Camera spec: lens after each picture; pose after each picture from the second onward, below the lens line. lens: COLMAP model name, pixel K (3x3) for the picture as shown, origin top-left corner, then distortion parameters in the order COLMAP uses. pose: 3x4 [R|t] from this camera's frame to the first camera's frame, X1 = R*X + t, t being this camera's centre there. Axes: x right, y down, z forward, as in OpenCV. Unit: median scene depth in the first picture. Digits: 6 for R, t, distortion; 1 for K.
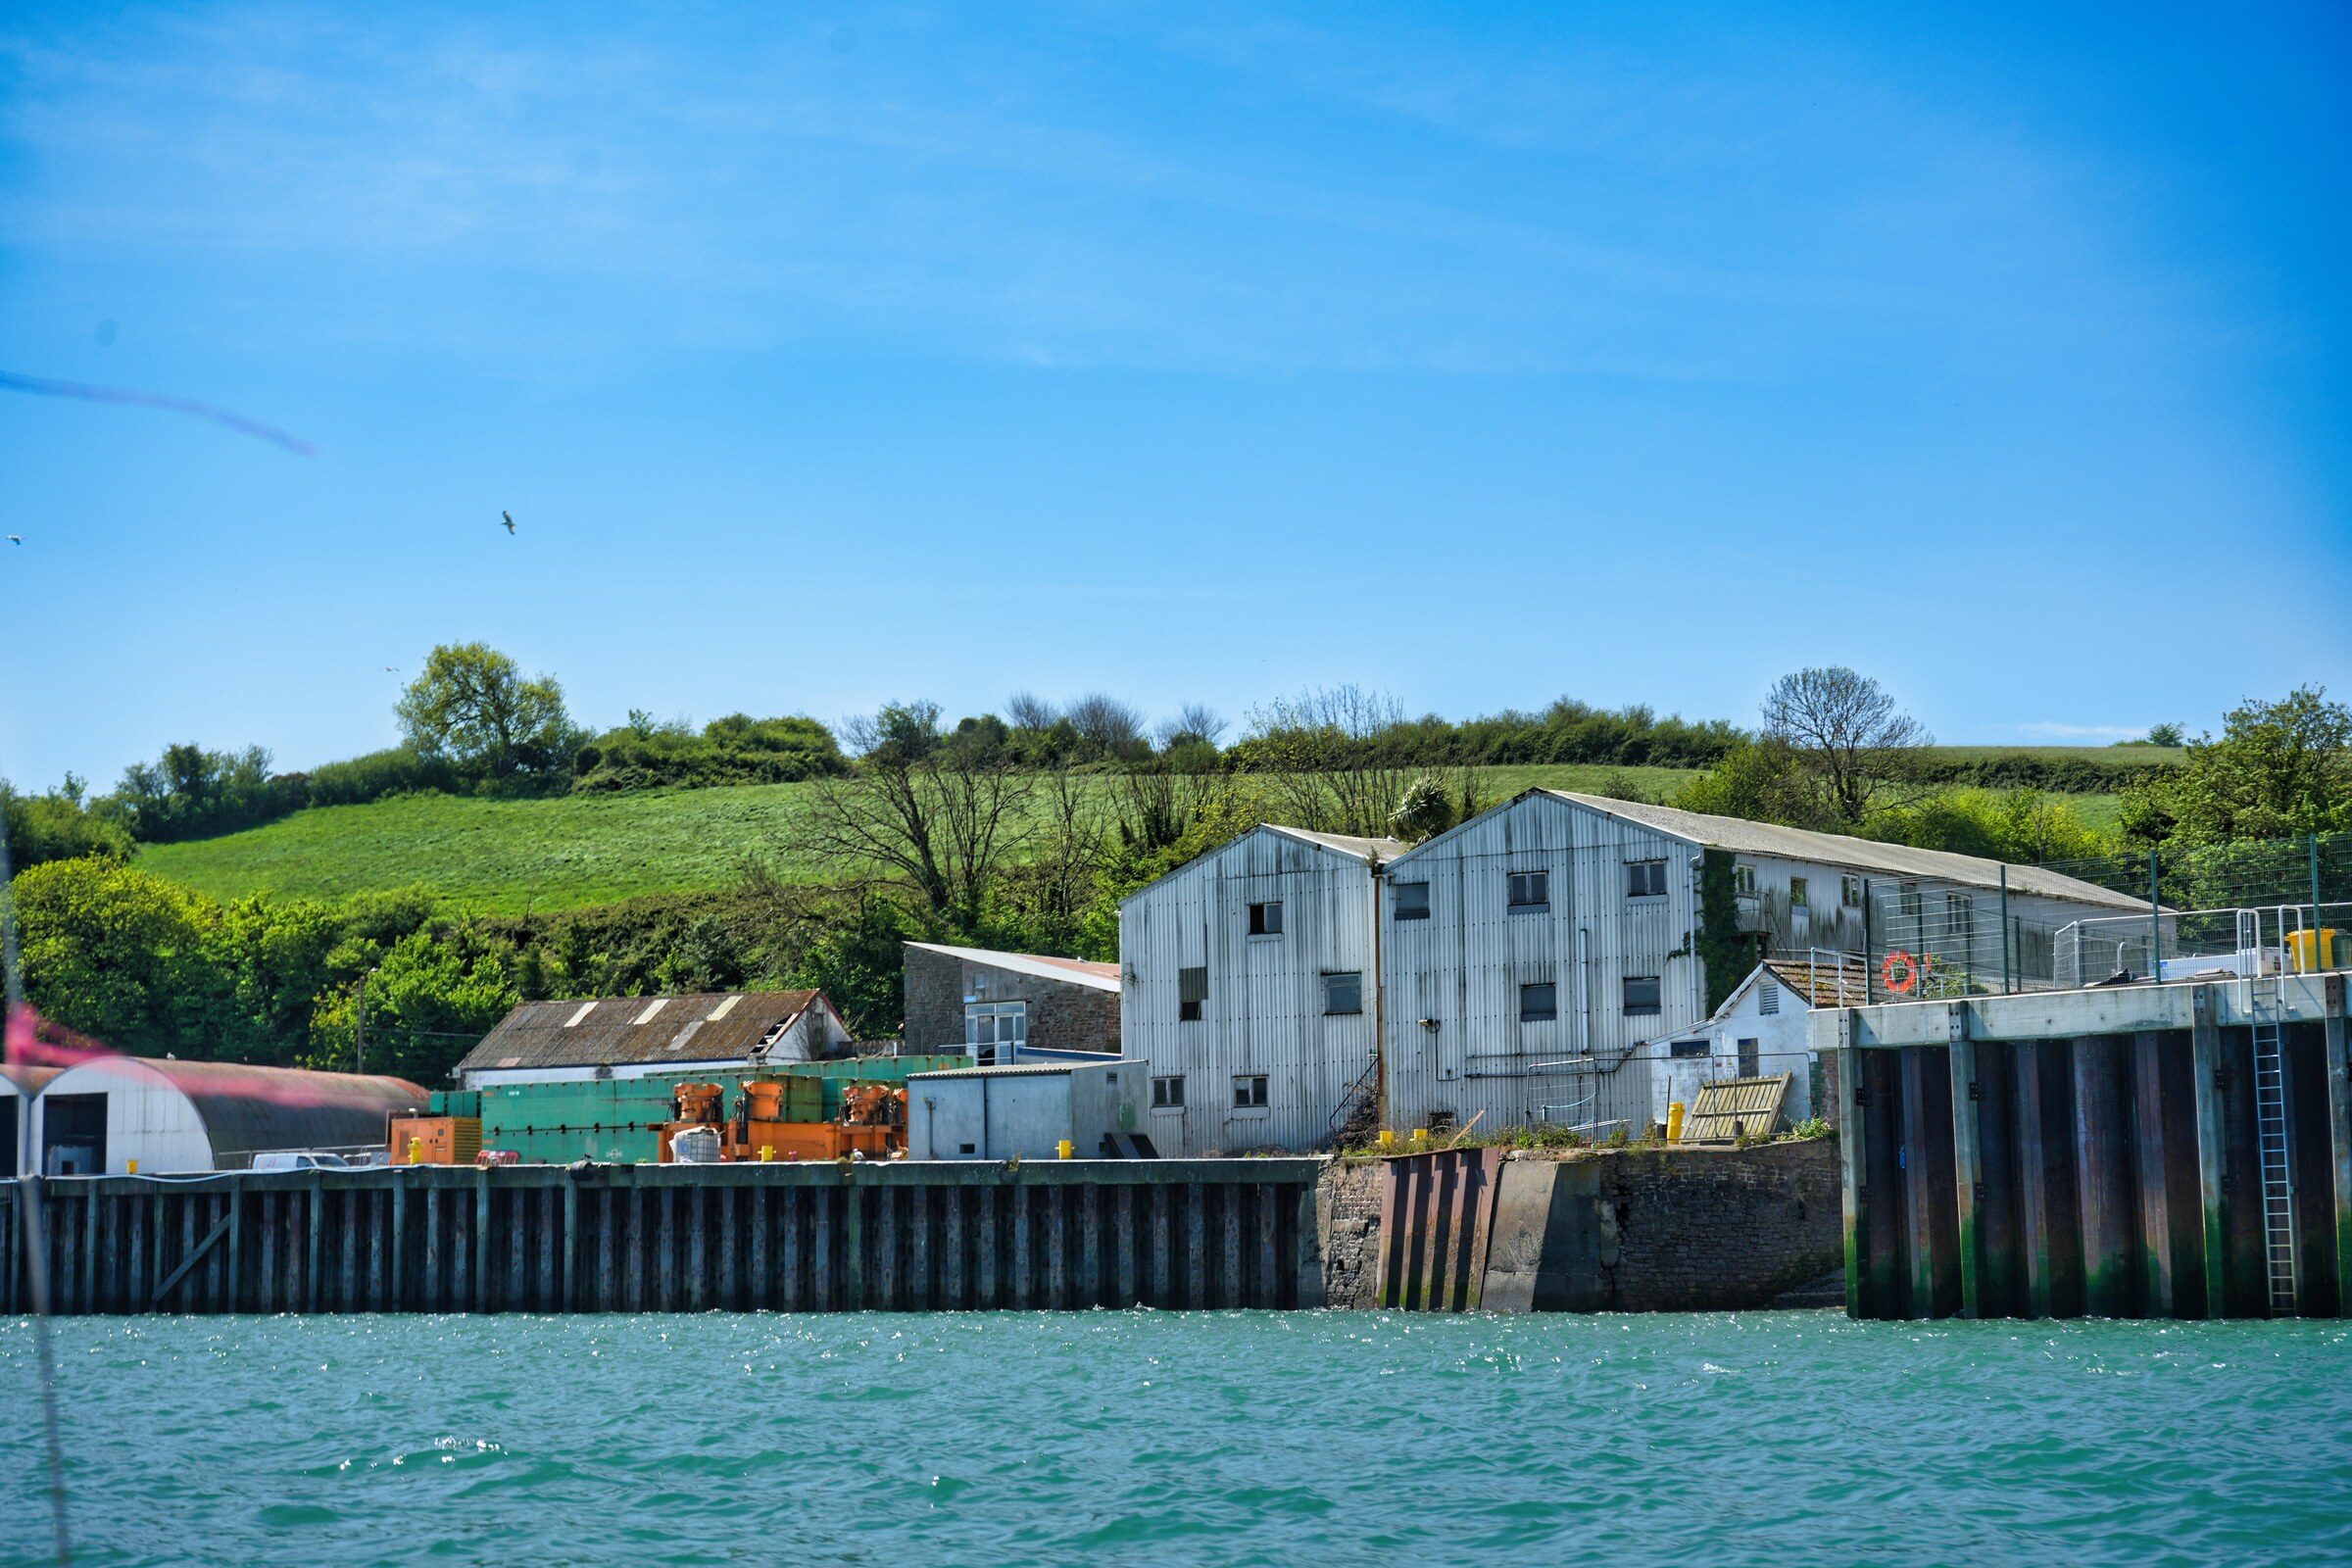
lens RADIAL K [[3803.6, 0, 1176.0], [0, 3803.6, 784.0], [0, 0, 1]] dist [-0.011079, 0.023872]
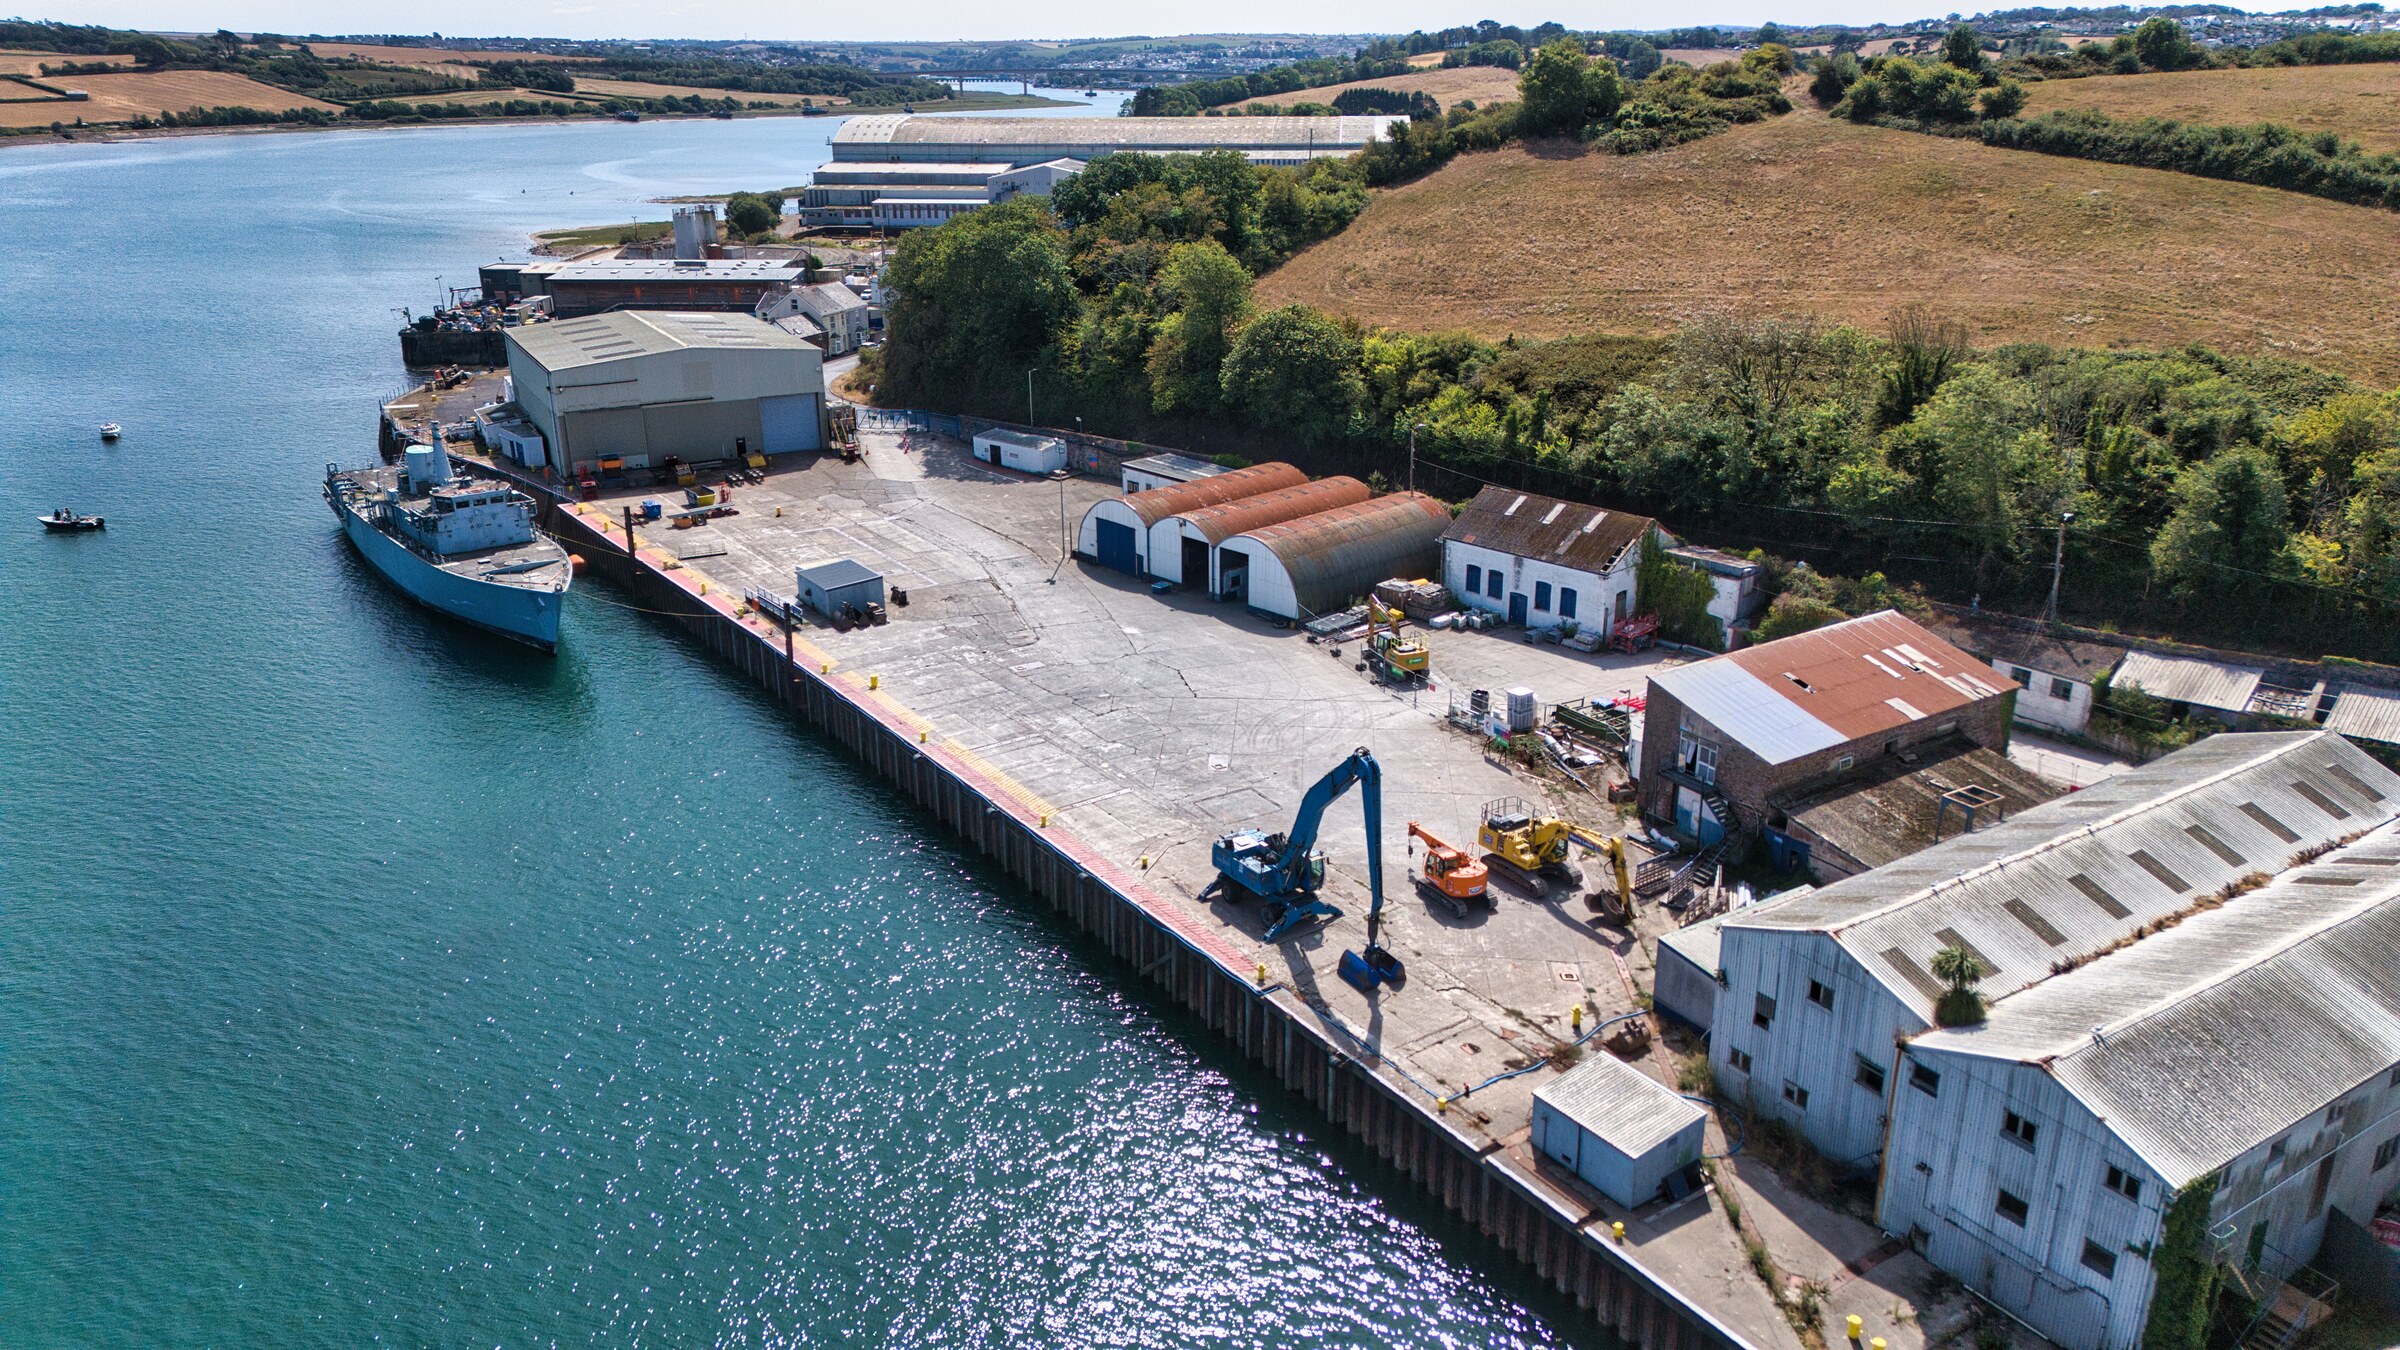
lens RADIAL K [[1663.0, 0, 1200.0], [0, 1663.0, 675.0], [0, 0, 1]] dist [0.104768, -0.120224]
pose [[0.904323, 0.149055, -0.399978, 0.046734], [0.052284, 0.891312, 0.450365, -0.350362], [0.423634, -0.428188, 0.798241, 0.473462]]
